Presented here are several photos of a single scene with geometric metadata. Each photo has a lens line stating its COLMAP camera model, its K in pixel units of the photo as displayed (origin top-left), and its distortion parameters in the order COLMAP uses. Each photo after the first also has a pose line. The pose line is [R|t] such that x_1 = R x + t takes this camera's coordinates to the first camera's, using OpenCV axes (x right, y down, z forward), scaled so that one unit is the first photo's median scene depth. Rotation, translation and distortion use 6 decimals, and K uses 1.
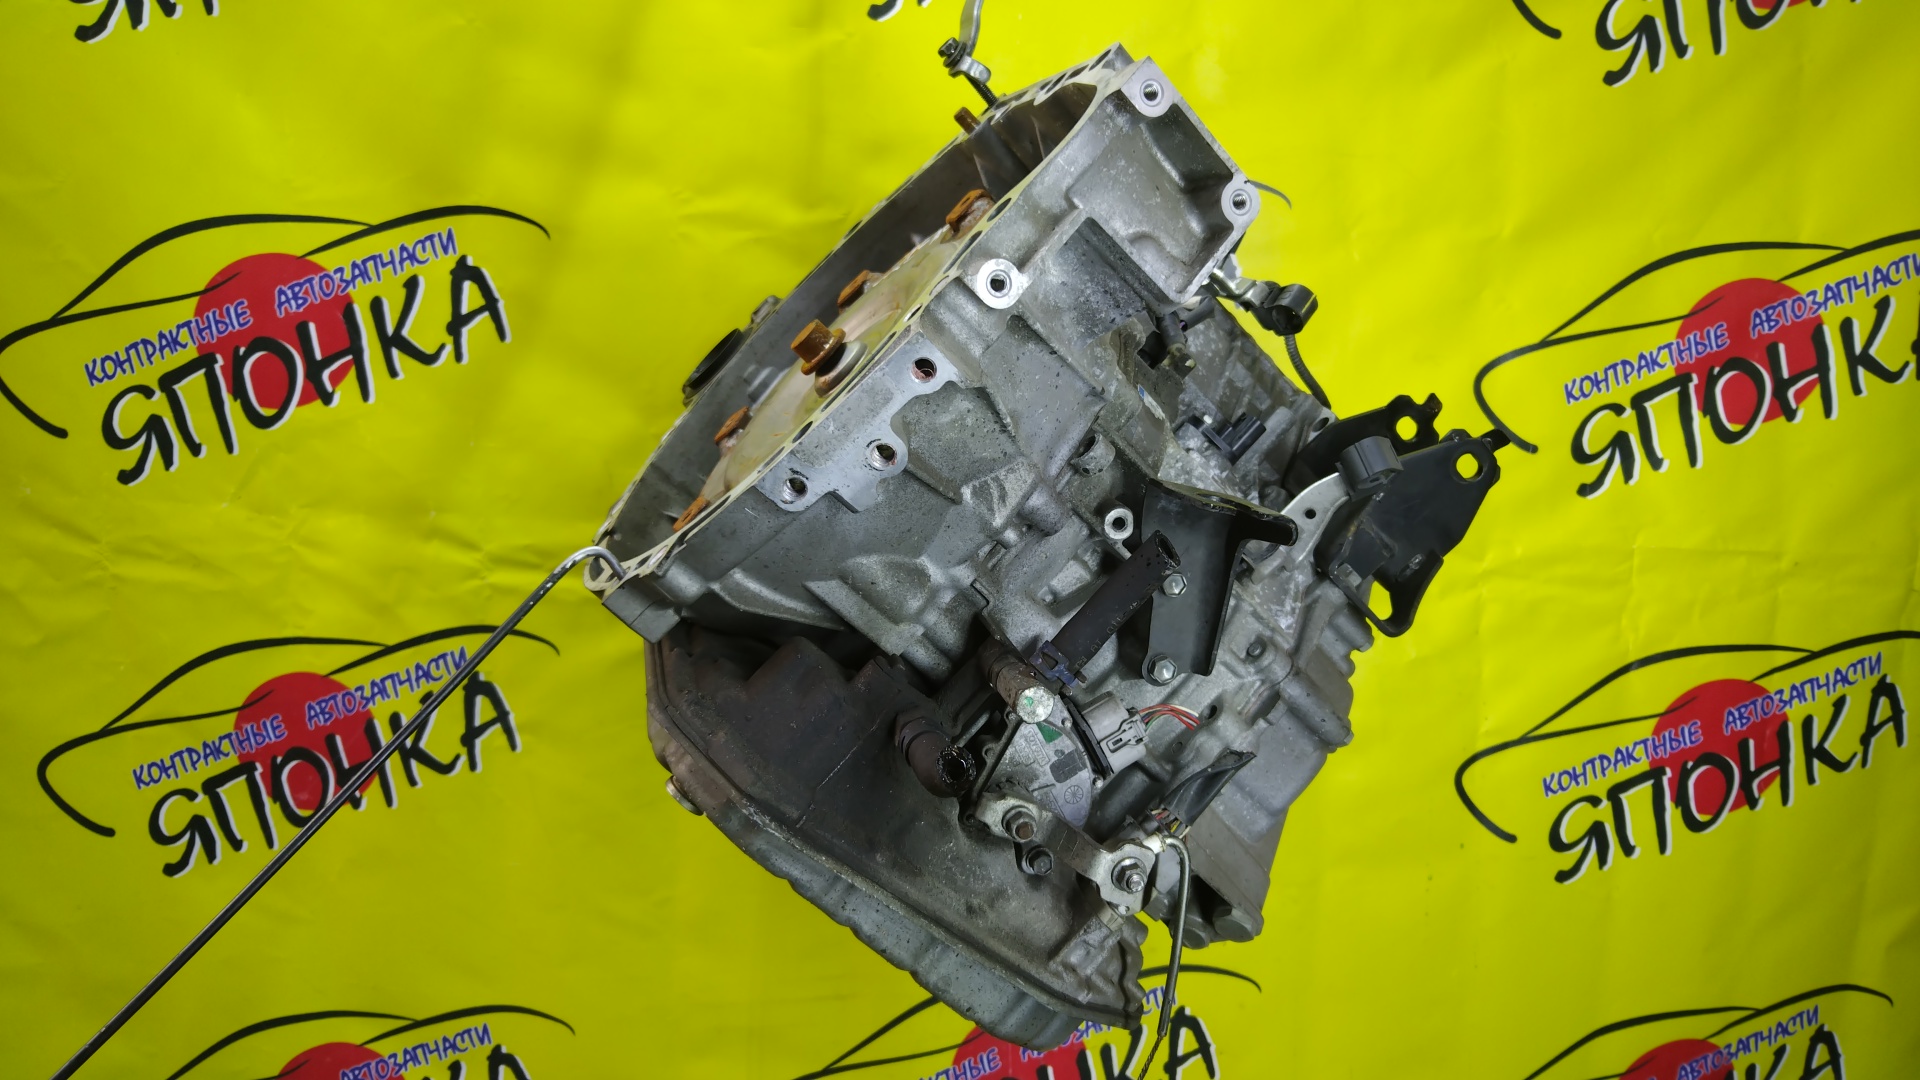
lens RADIAL K [[1274.5, 0, 1112.3], [0, 1274.5, 493.9], [0, 0, 1]] dist [0.001032, 0.013105]
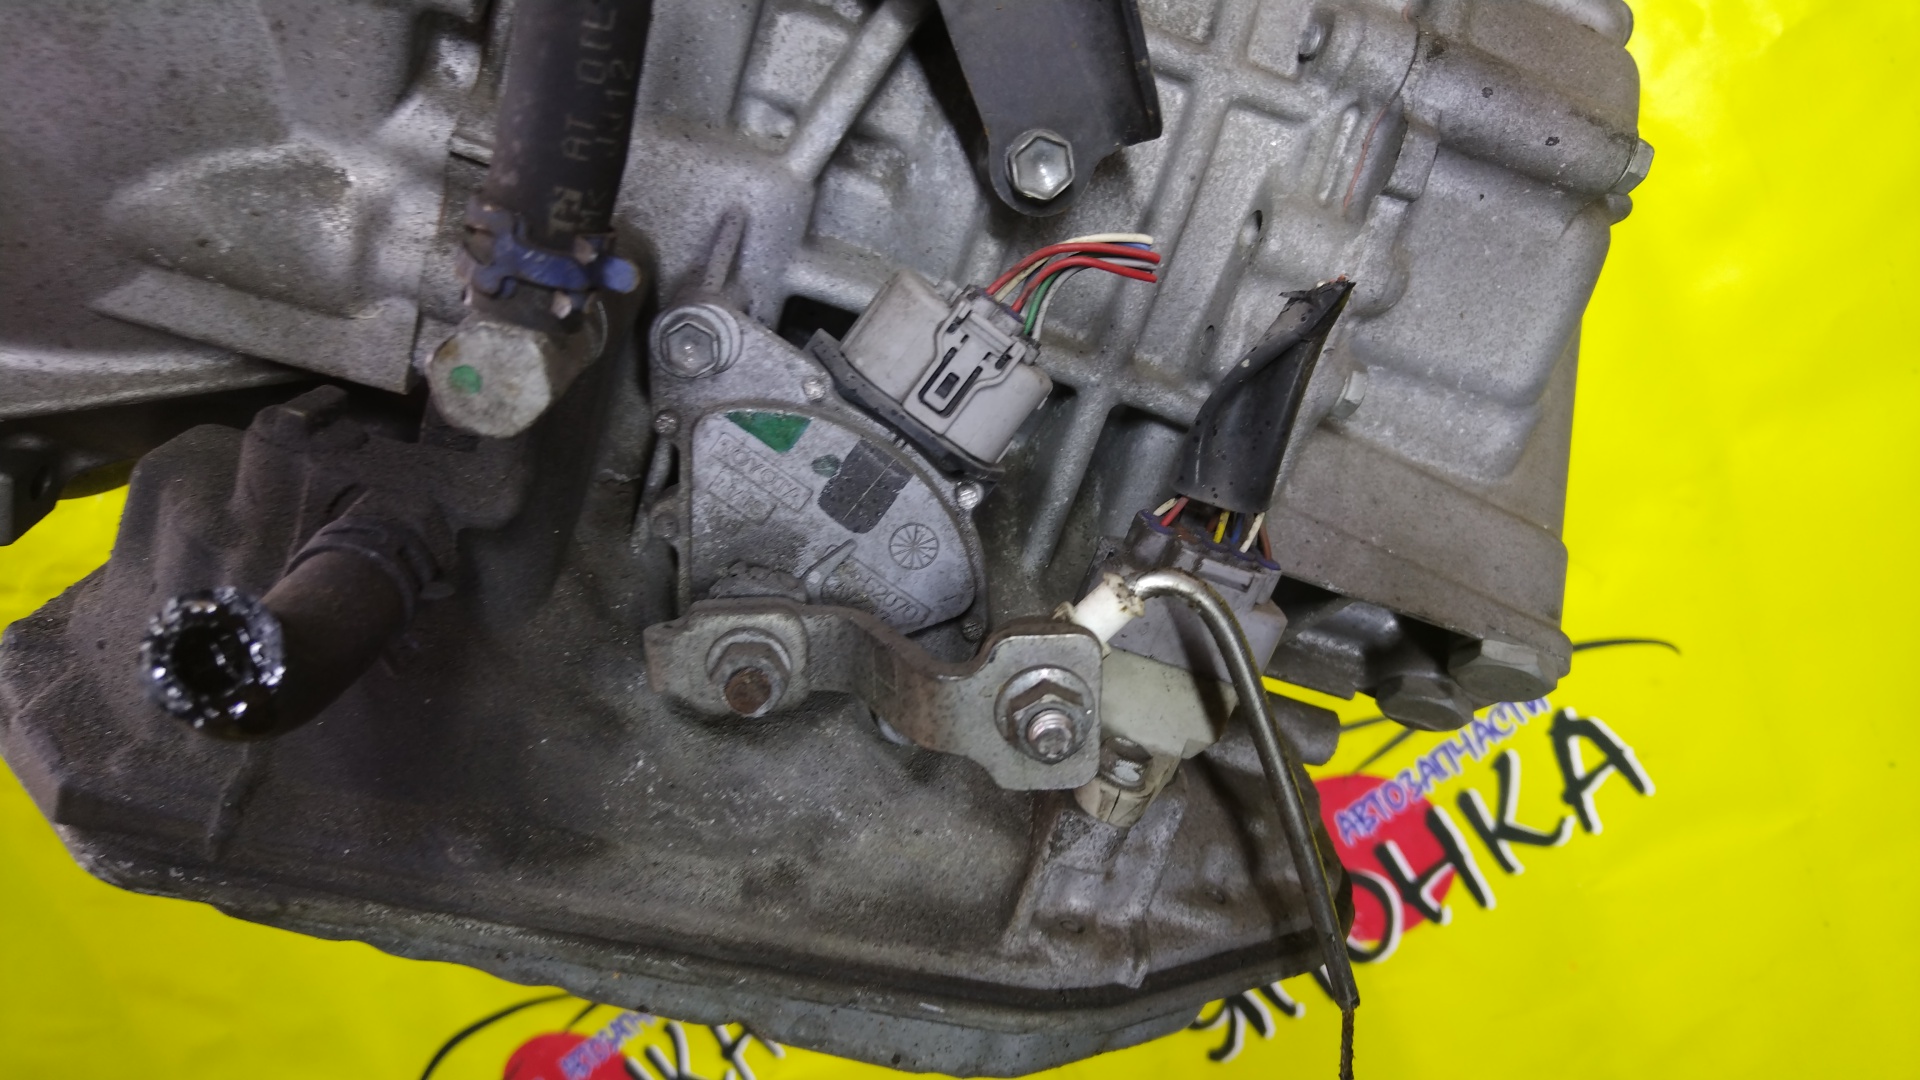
lens RADIAL K [[1274.5, 0, 1112.3], [0, 1274.5, 493.9], [0, 0, 1]] dist [0.001032, 0.013105]
pose [[0.877914, -0.323641, -0.352880, 0.155406], [0.396255, 0.904790, 0.156003, 0.167474], [0.268793, -0.276788, 0.922572, 0.596026]]
